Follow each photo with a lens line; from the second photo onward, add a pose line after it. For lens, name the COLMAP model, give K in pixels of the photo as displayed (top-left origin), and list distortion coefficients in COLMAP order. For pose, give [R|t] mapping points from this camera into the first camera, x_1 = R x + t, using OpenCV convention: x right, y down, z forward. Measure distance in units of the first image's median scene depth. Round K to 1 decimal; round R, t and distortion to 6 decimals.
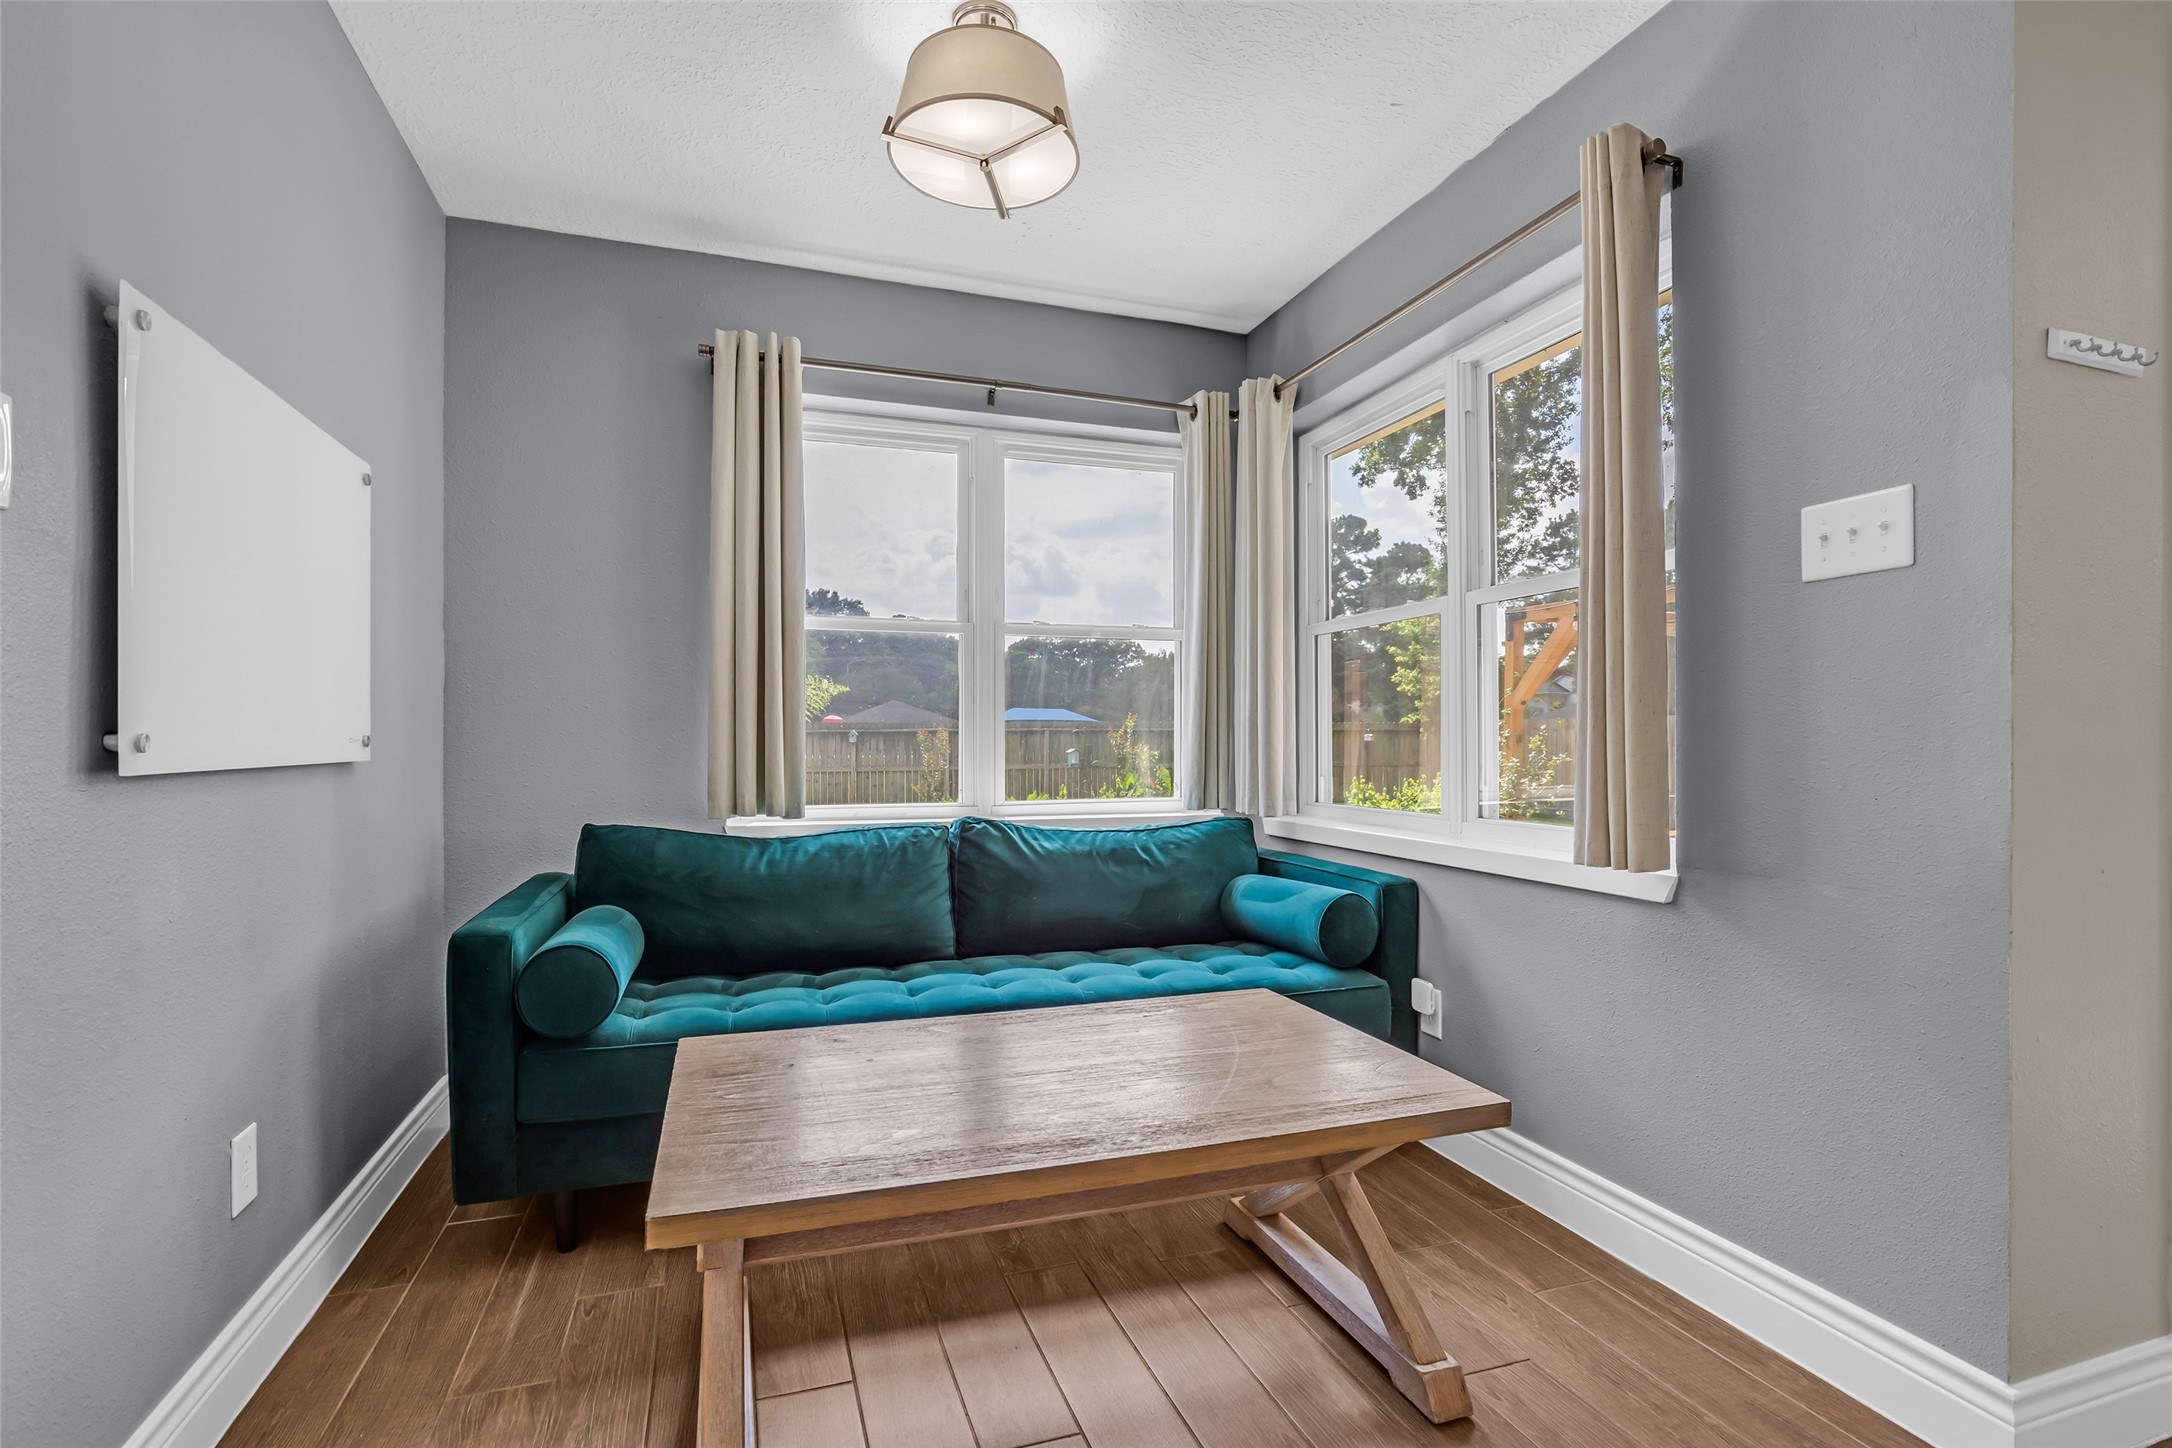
lens RADIAL K [[998.2, 0, 1081.8], [0, 998.2, 717.1], [0, 0, 1]] dist [-0.017633, 0.006046]
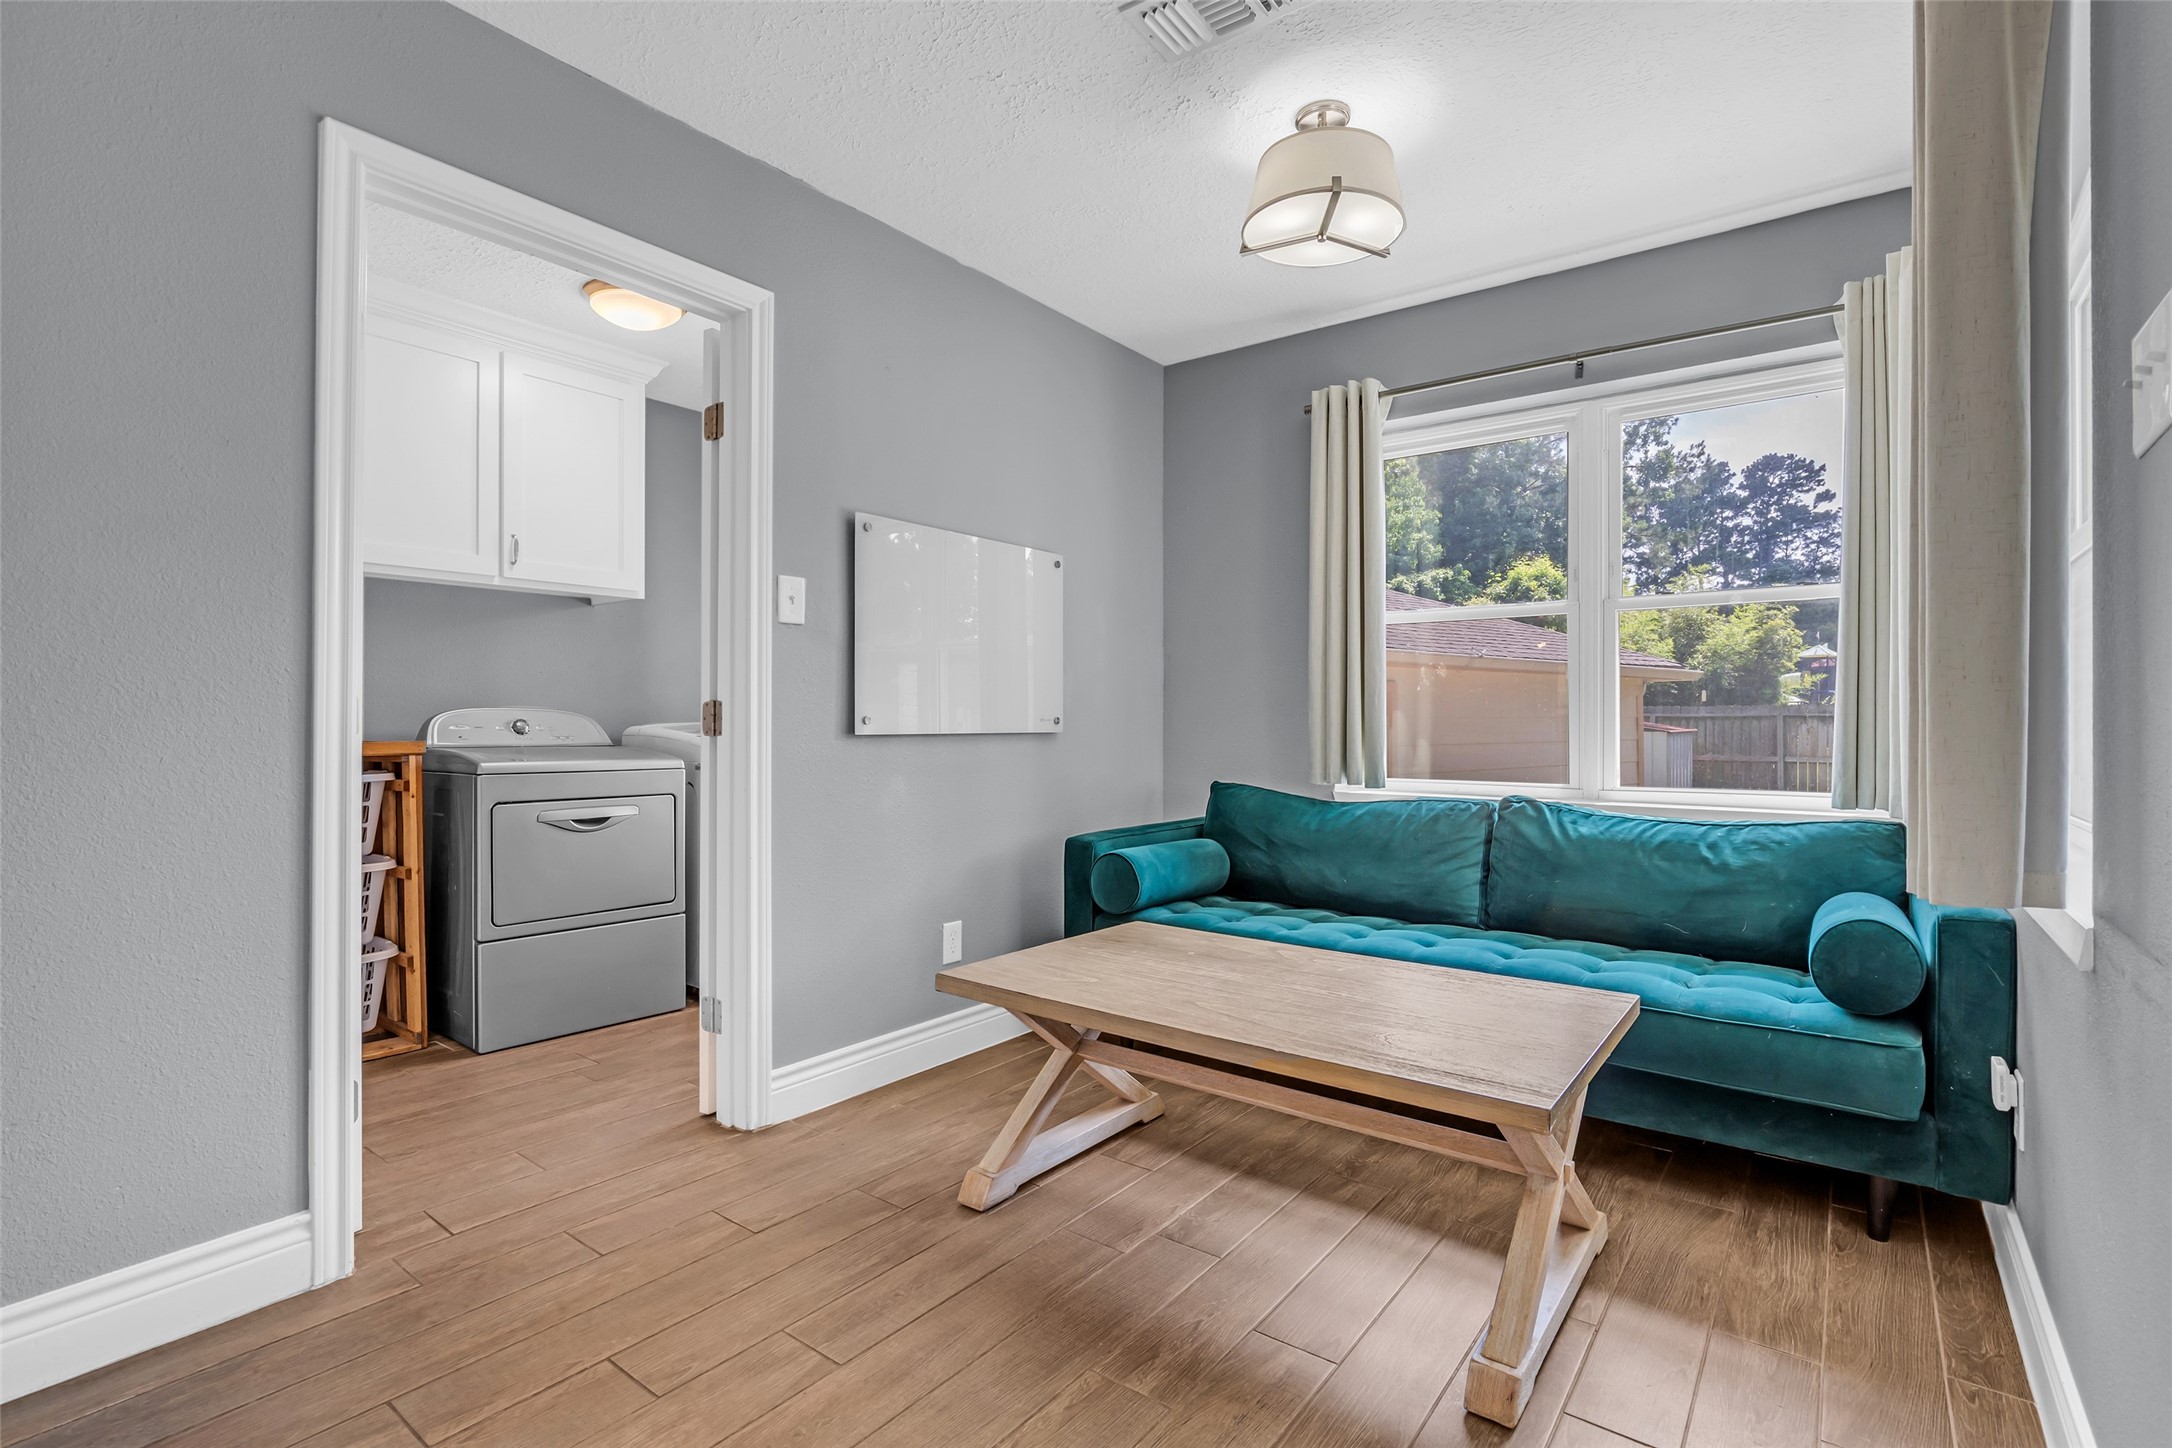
lens RADIAL K [[971.4, 0, 1089.6], [0, 971.4, 691.1], [0, 0, 1]] dist [0.000081, 0.000136]
pose [[0.580212, -0.024694, -0.814091, 0.476266], [0.015607, 0.999694, -0.019200, 0.004886], [0.814316, -0.001566, 0.580419, 0.066880]]
